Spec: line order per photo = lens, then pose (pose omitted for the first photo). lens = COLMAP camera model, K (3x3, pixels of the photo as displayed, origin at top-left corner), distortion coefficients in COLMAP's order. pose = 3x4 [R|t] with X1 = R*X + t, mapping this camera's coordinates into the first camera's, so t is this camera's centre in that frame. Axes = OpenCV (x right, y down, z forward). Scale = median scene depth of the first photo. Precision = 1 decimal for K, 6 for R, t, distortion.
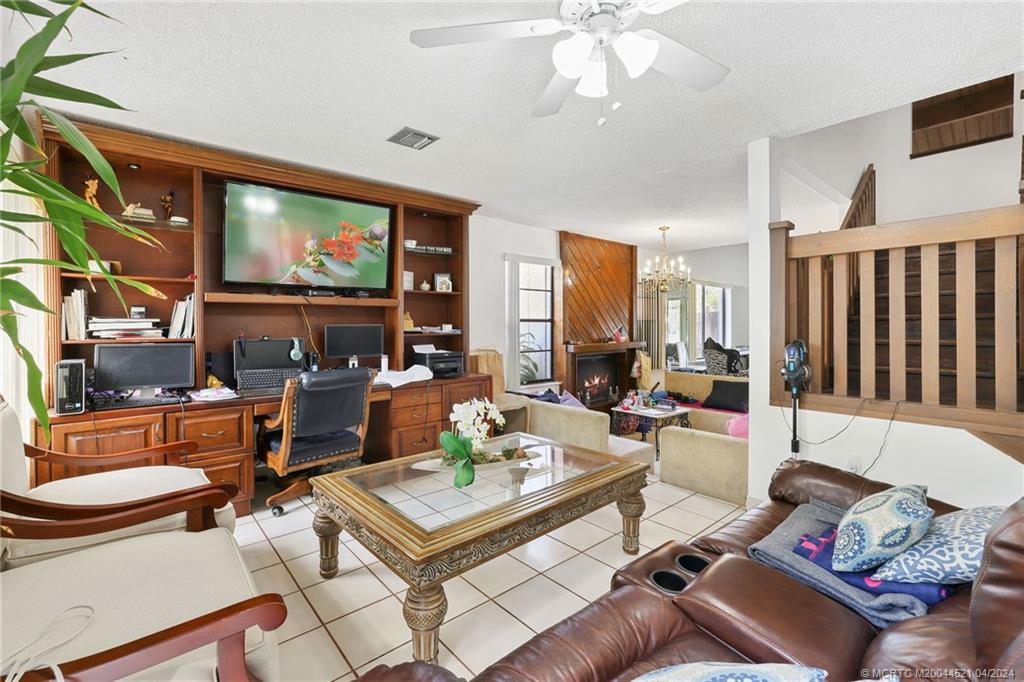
lens RADIAL K [[452.0, 0, 517.8], [0, 452.0, 337.4], [0, 0, 1]] dist [0.000634, 0.000569]
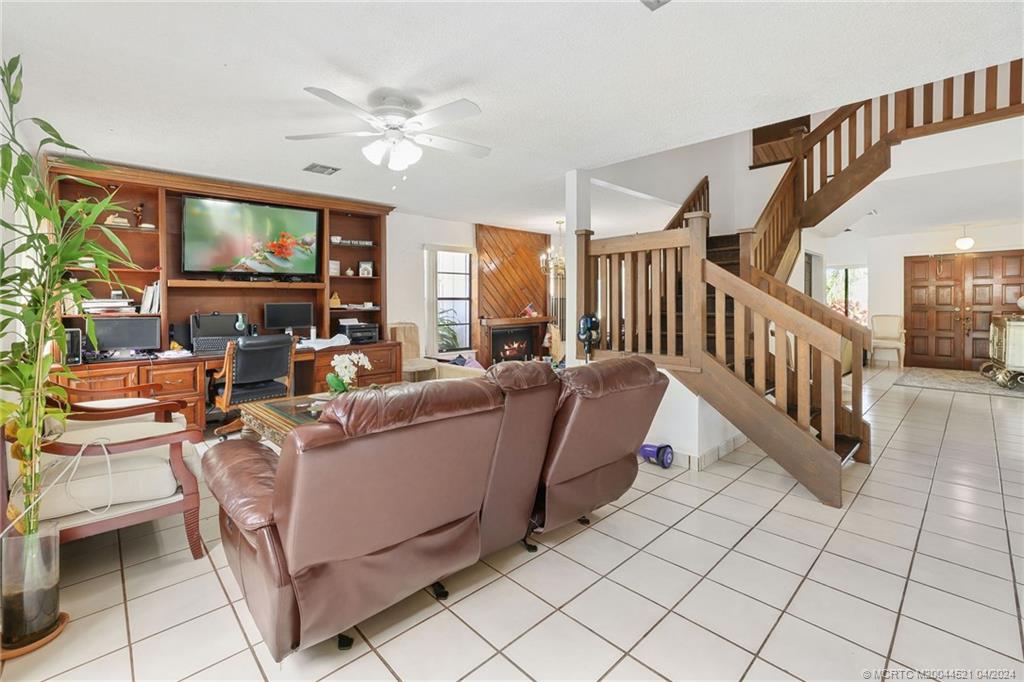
lens RADIAL K [[449.4, 0, 510.3], [0, 449.4, 315.2], [0, 0, 1]] dist [0.000155, 0.005284]
pose [[0.999311, -0.004634, 0.036811, 0.217471], [0.004588, 0.999989, 0.001339, 0.007602], [-0.036817, -0.001169, 0.999321, -0.296527]]
